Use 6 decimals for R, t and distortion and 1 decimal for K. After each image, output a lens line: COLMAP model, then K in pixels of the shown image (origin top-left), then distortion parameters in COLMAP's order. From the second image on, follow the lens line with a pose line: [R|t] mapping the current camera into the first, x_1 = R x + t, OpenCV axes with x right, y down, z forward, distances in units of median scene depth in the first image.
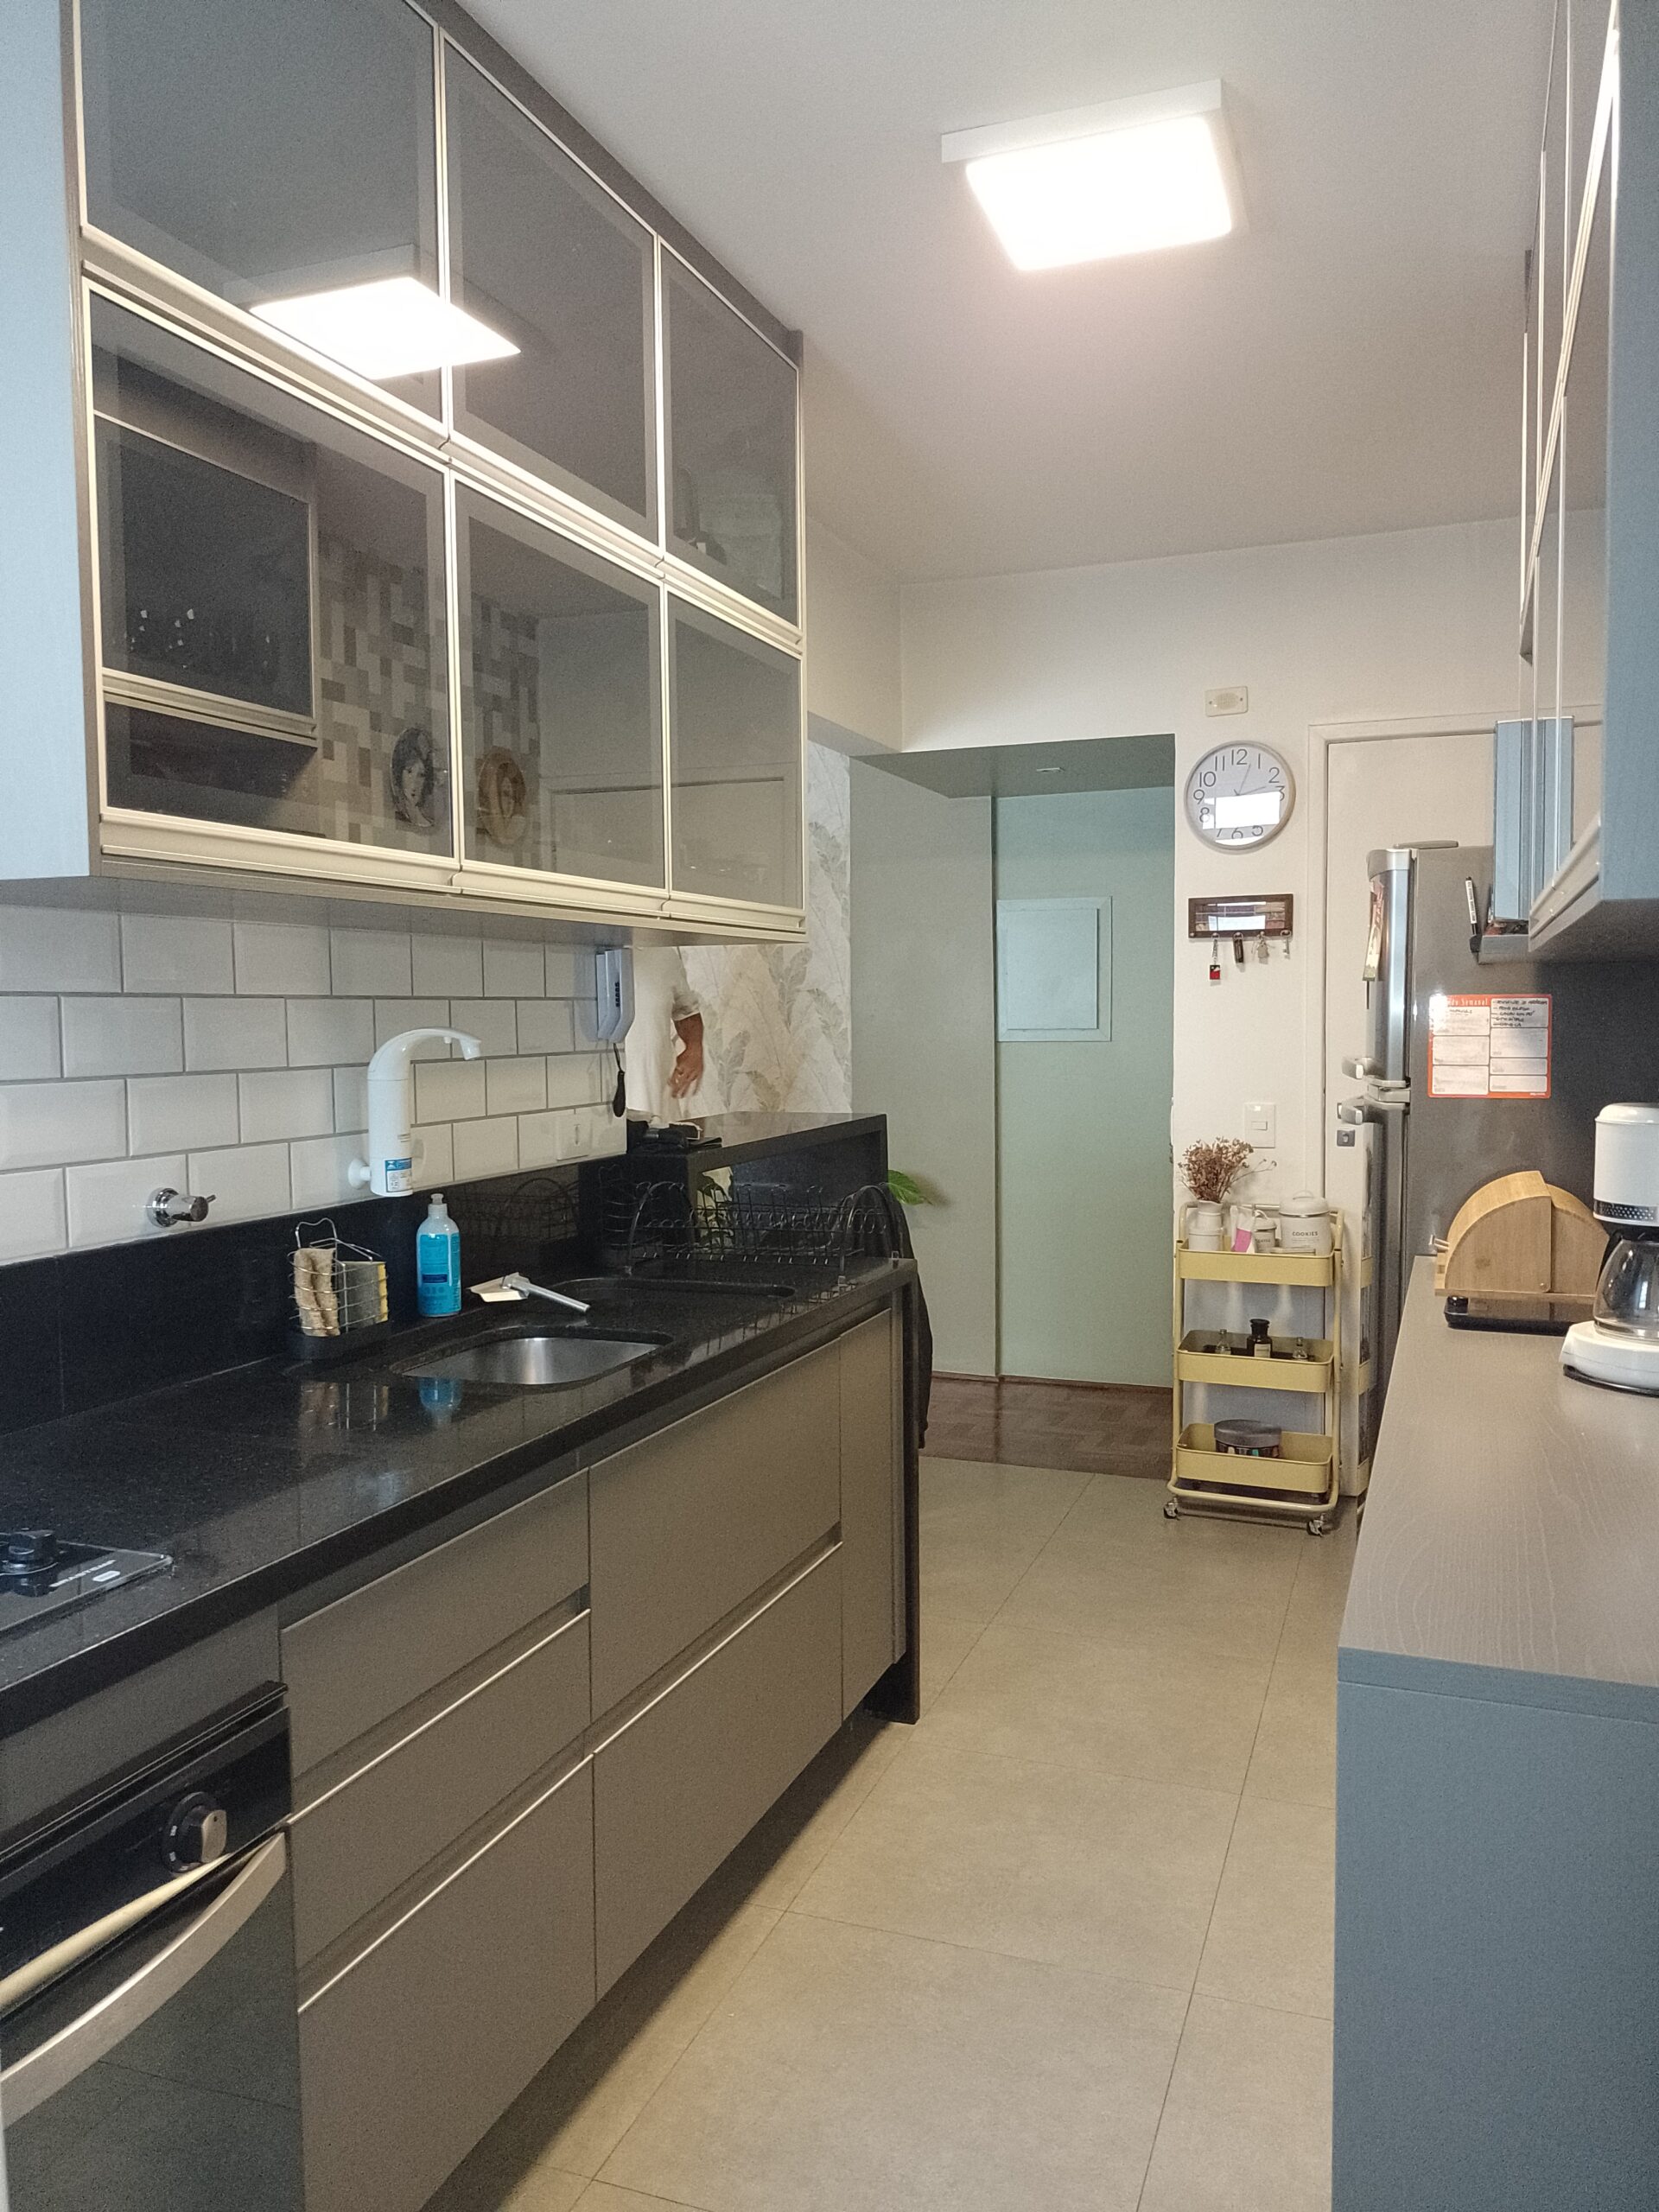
lens RADIAL K [[1650.7, 0, 824.5], [0, 1650.7, 1103.0], [0, 0, 1]] dist [0.040718, -0.051436]
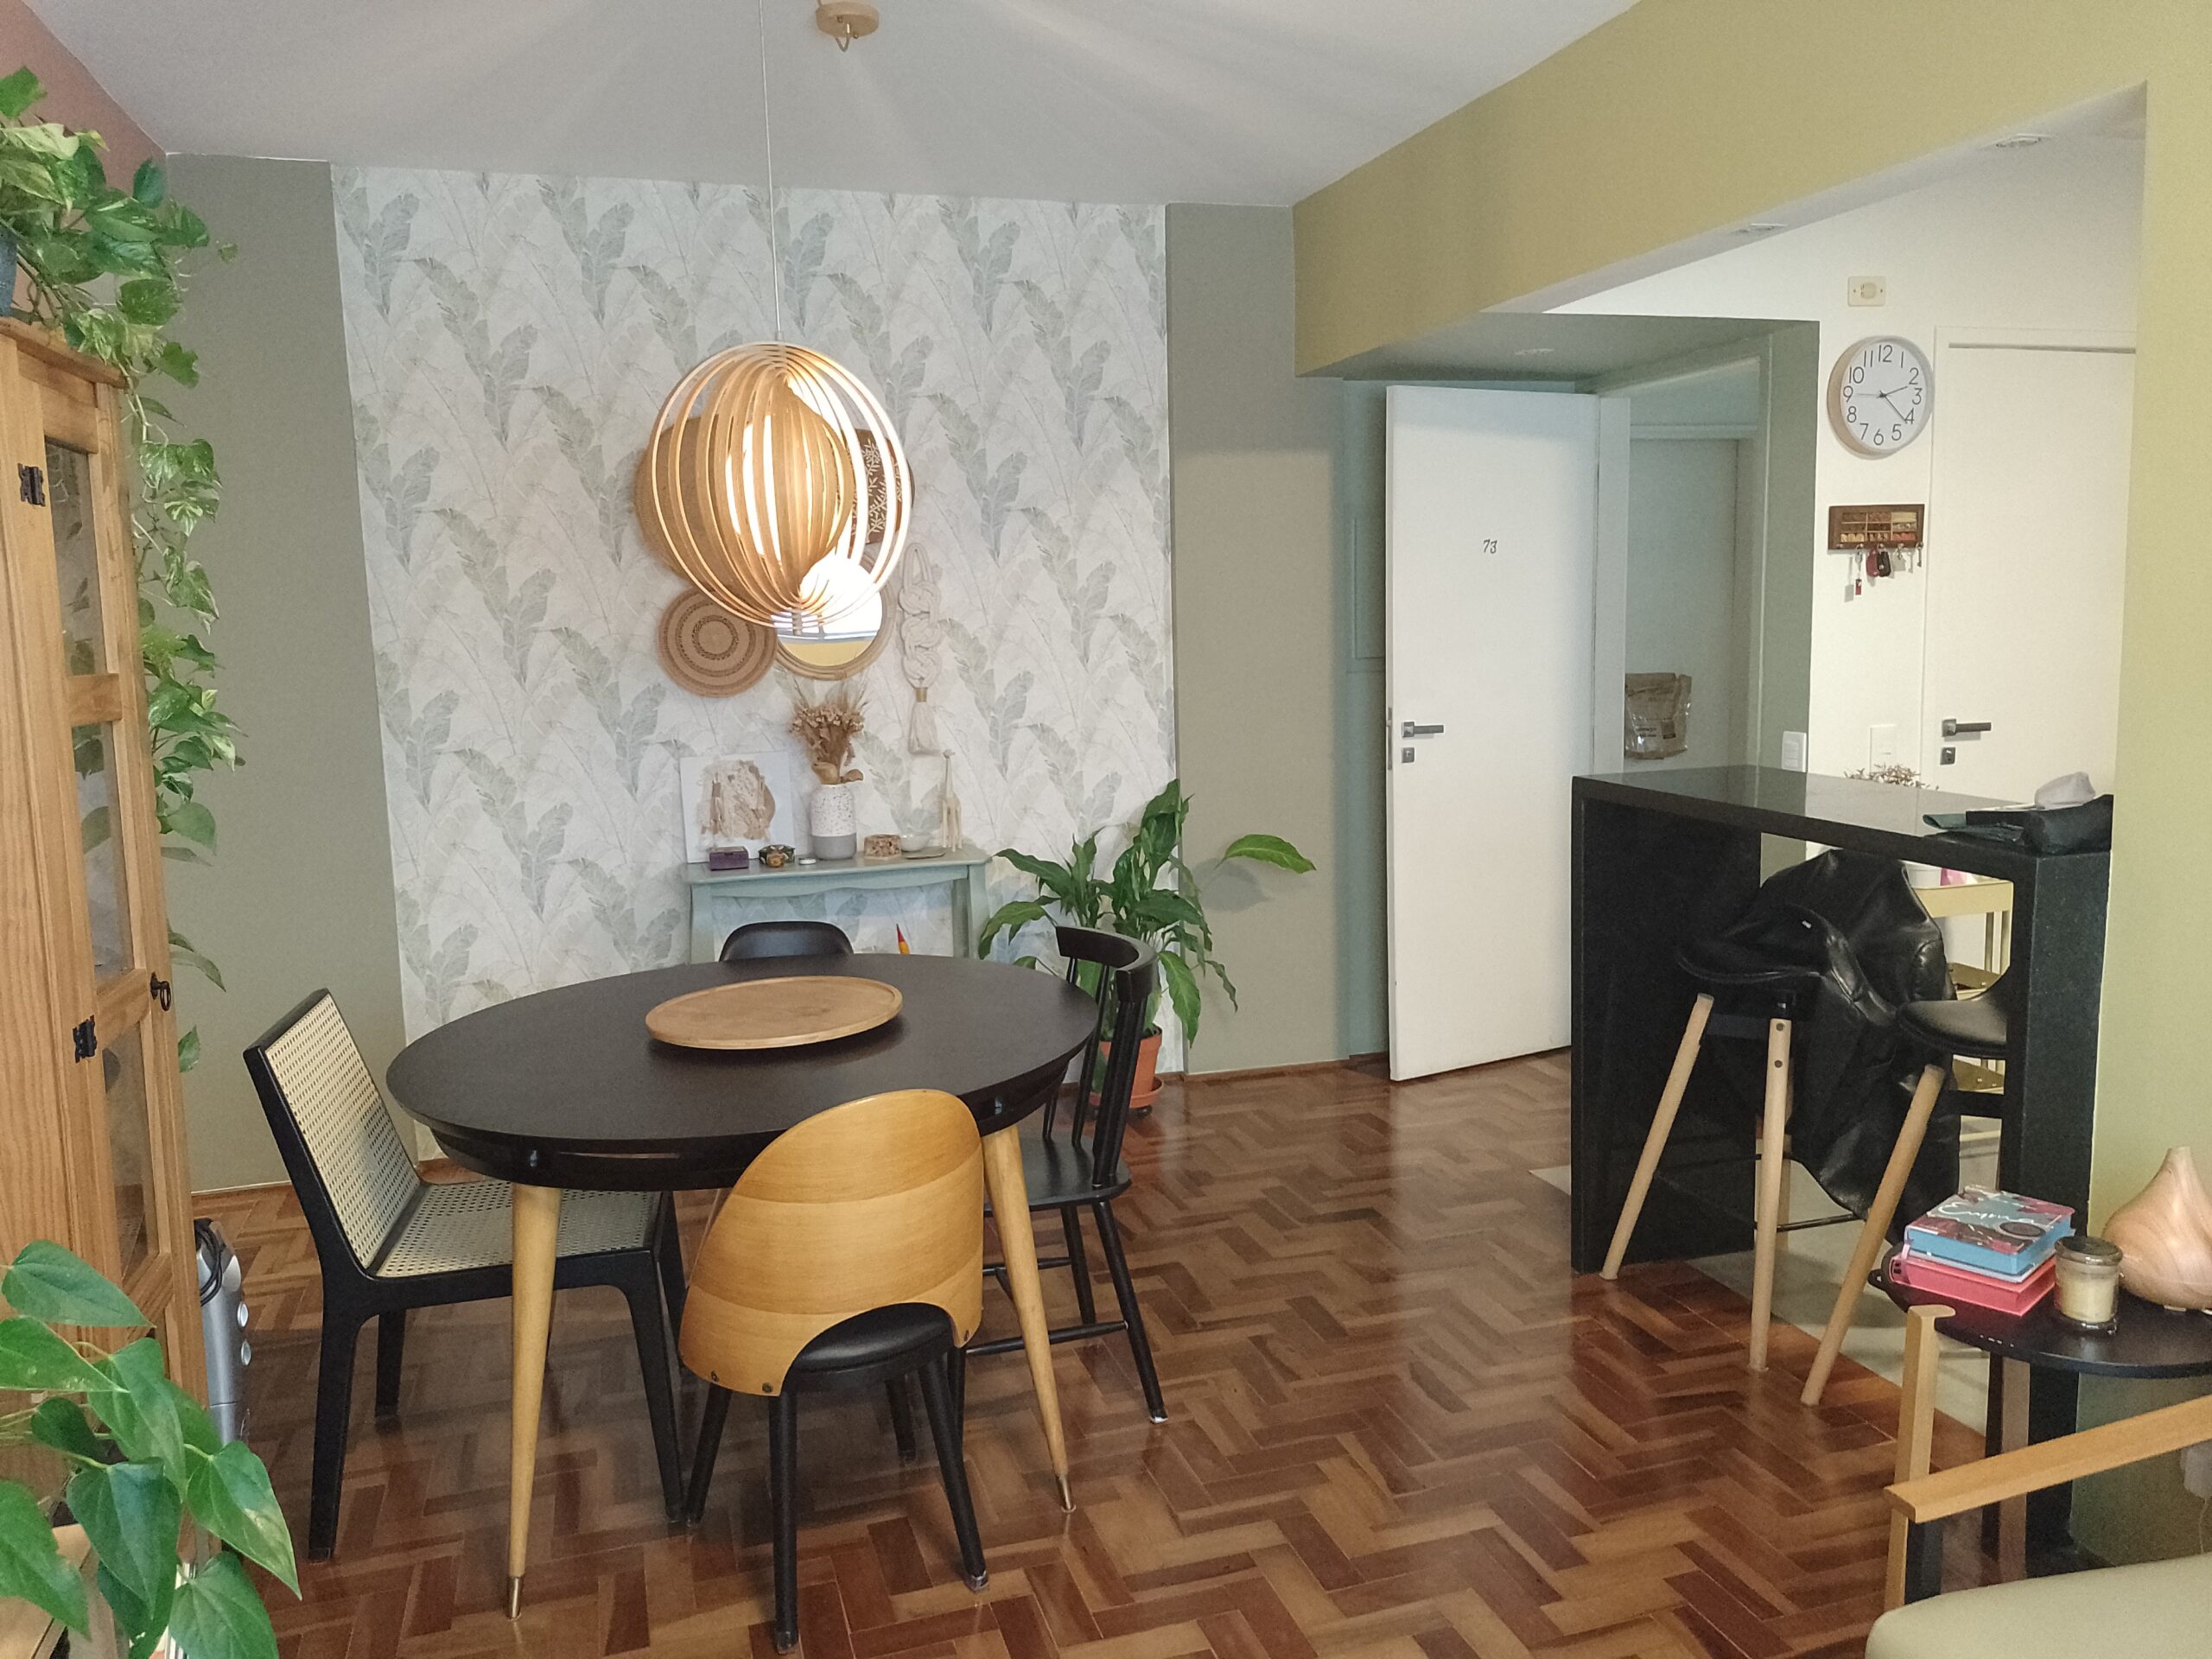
lens RADIAL K [[1650.7, 0, 1097.6], [0, 1650.7, 831.7], [0, 0, 1]] dist [0.040718, -0.051436]
pose [[0.783373, -0.091131, 0.614834, -0.712767], [0.054297, 0.995445, 0.078365, -0.039972], [-0.619175, -0.028005, 0.784753, 0.548476]]
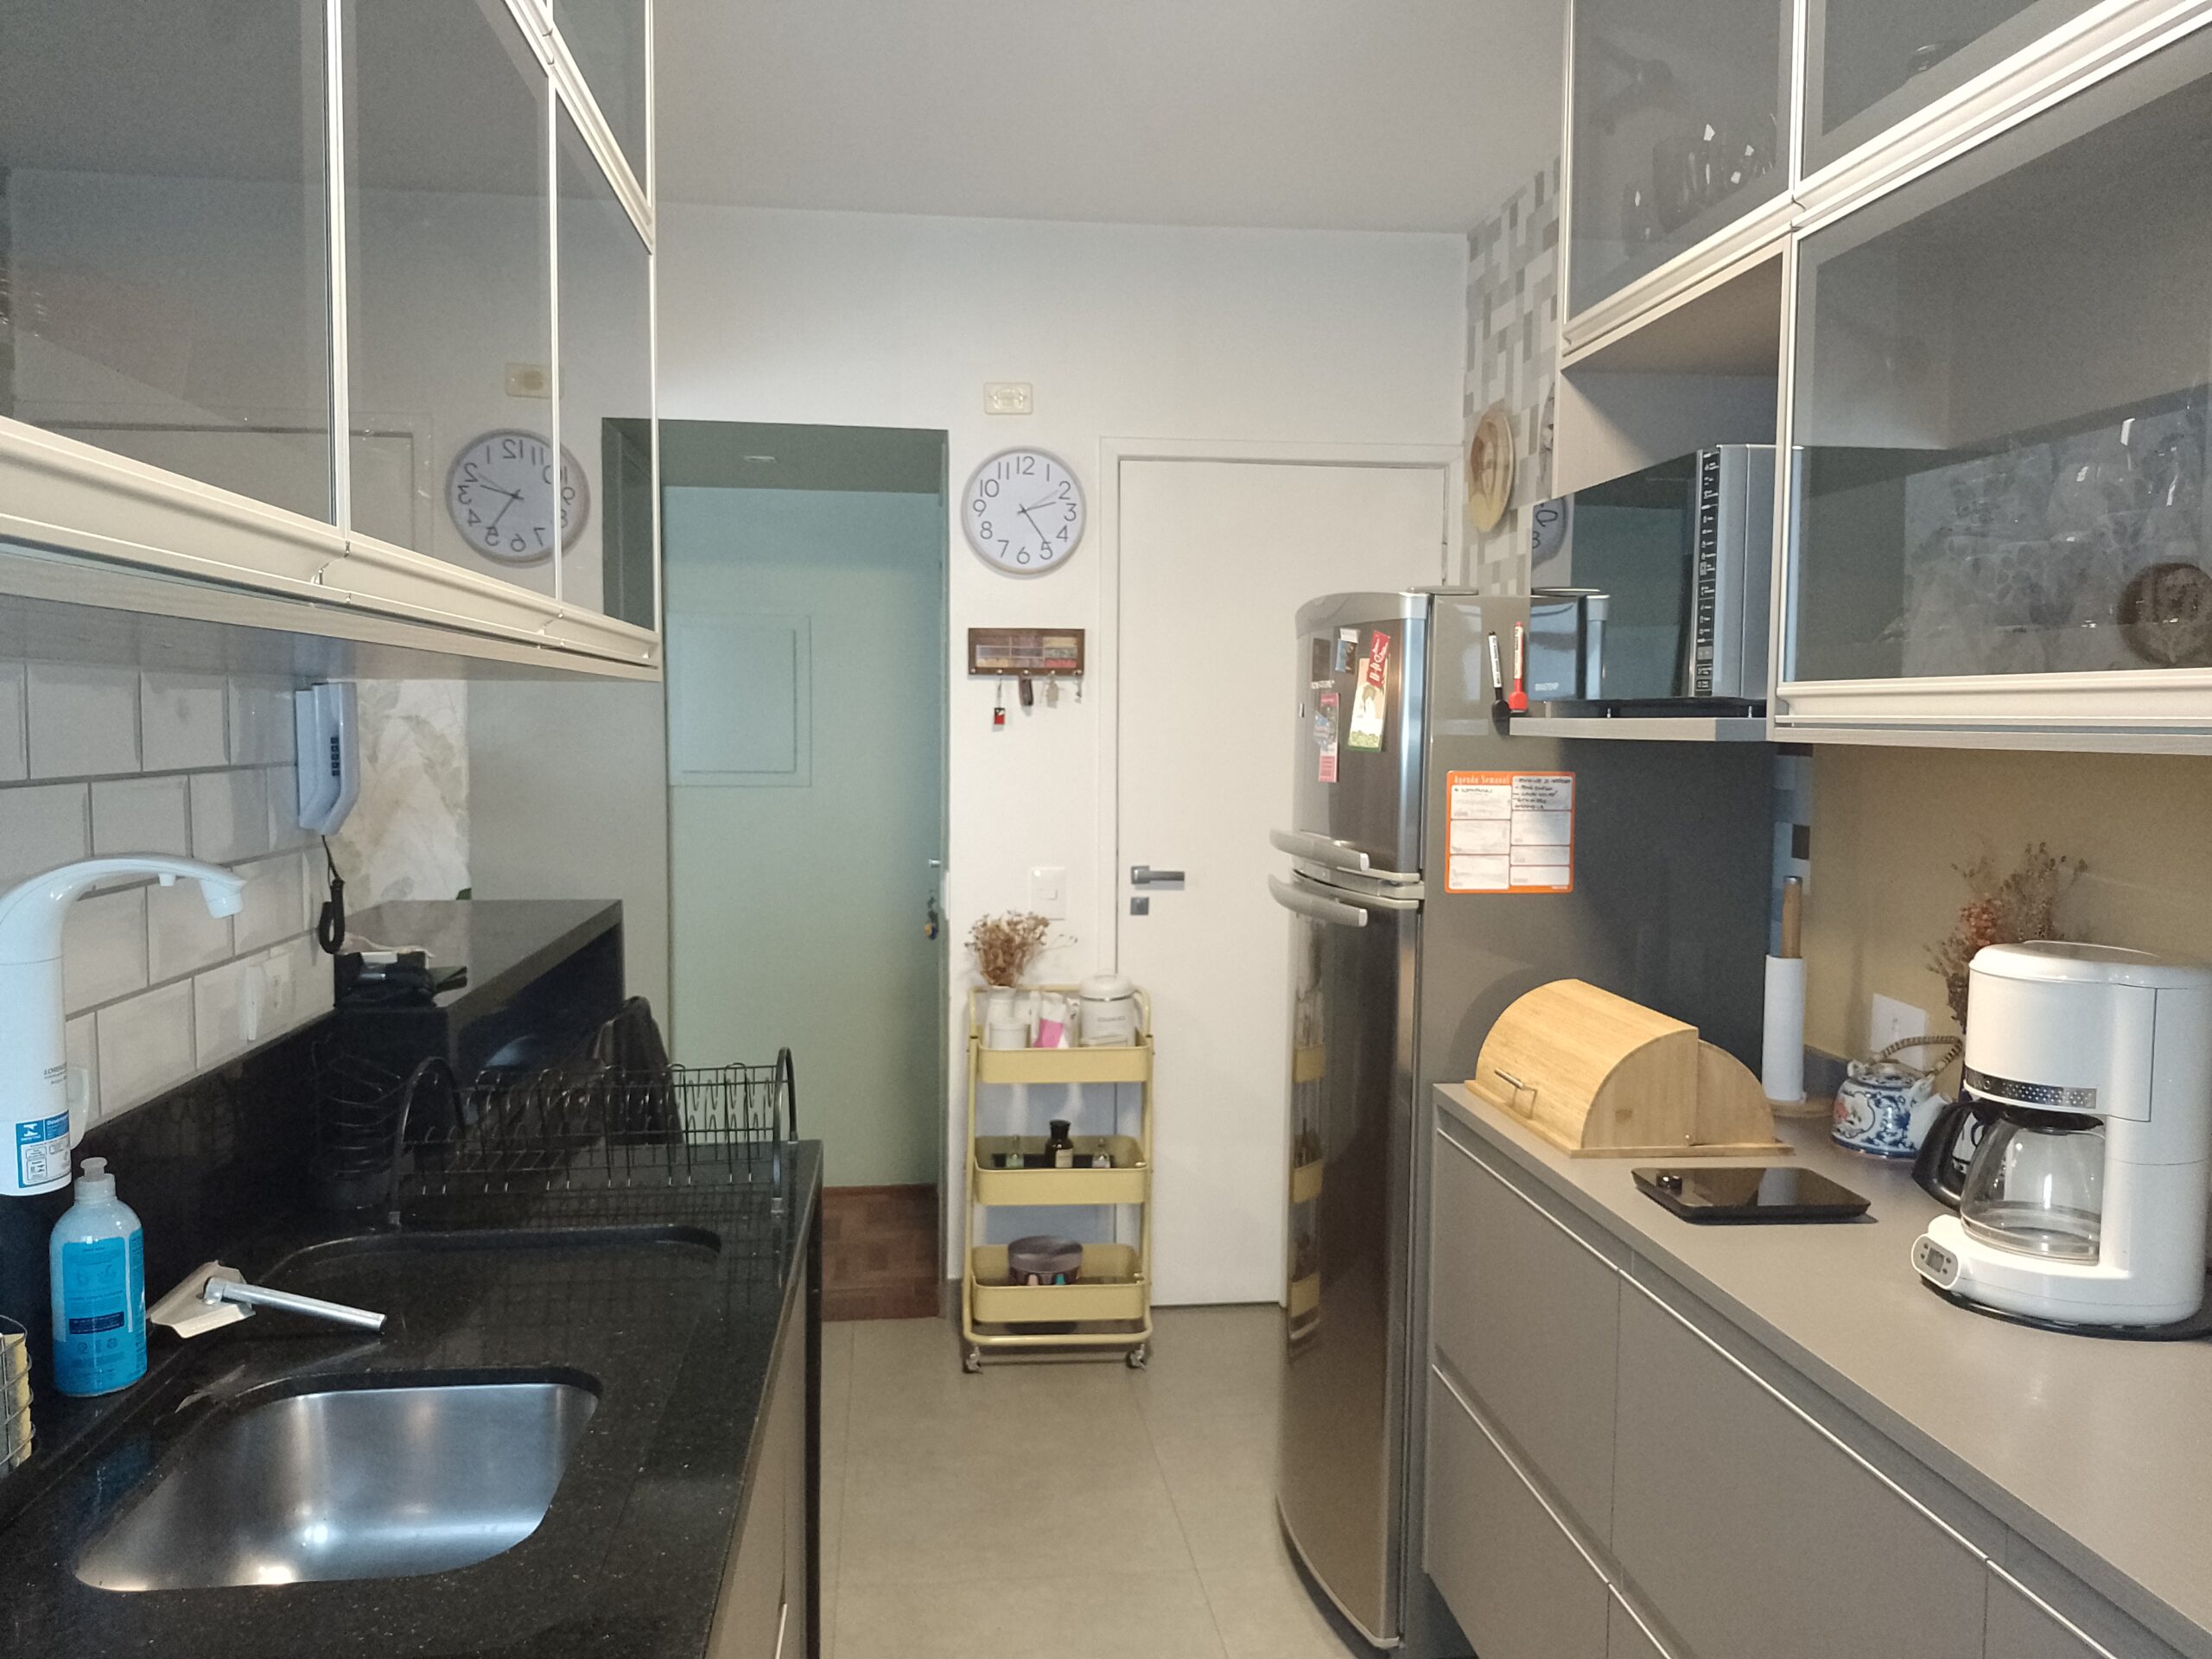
lens RADIAL K [[1650.7, 0, 1100.9], [0, 1650.7, 812.2], [0, 0, 1]] dist [0.040718, -0.051436]
pose [[0.883859, -0.009165, 0.467664, -0.119668], [0.009282, 0.999955, 0.002053, -0.031994], [-0.467662, 0.002526, 0.883904, 0.233287]]
